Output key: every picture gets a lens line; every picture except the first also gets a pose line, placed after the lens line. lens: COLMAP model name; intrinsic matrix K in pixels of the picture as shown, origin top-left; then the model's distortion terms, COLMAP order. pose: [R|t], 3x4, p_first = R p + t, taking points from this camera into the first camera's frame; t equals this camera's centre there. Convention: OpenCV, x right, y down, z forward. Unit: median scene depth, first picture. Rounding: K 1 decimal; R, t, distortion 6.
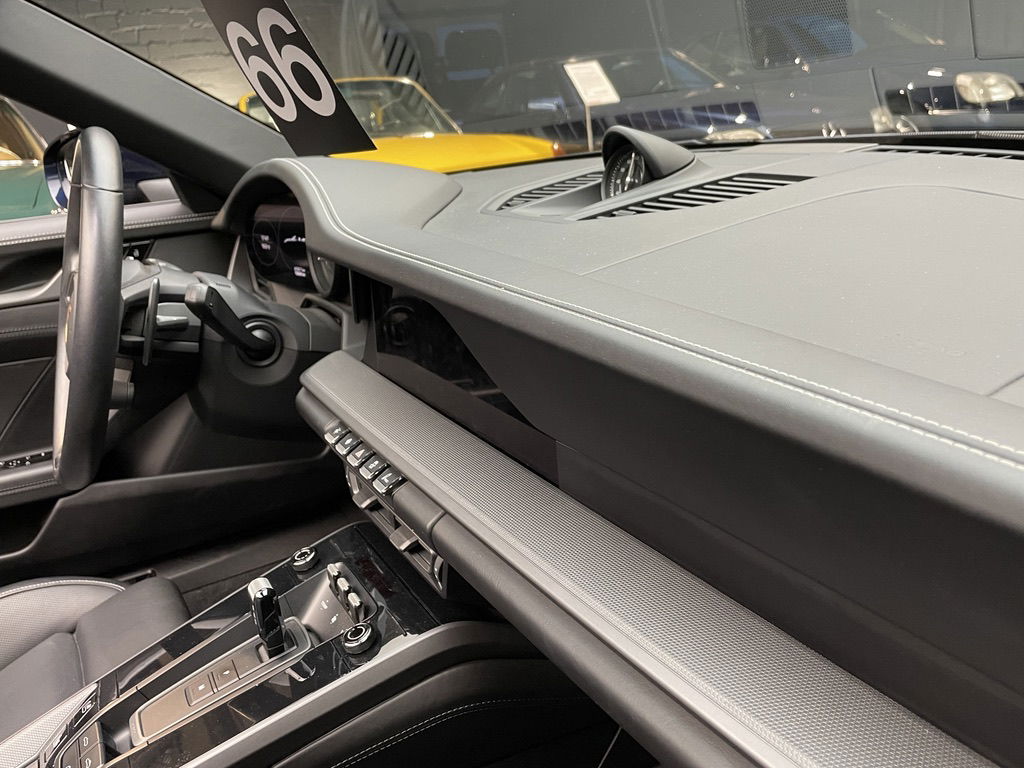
lens RADIAL K [[881.8, 0, 512.0], [0, 881.8, 384.0], [0, 0, 1]] dist [0.084189, -0.101192]
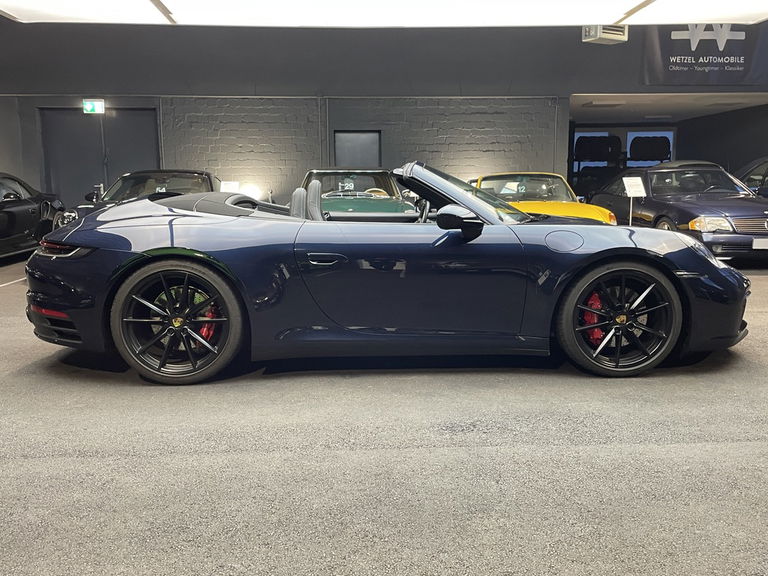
lens RADIAL K [[711.5, 0, 384.0], [0, 711.5, 288.0], [0, 0, 1]] dist [0.131712, -0.192500]
pose [[0.894441, 0.156392, -0.418947, 0.288126], [-0.210613, 0.973766, -0.086149, 0.159770], [0.394484, 0.165290, 0.903915, -0.698704]]
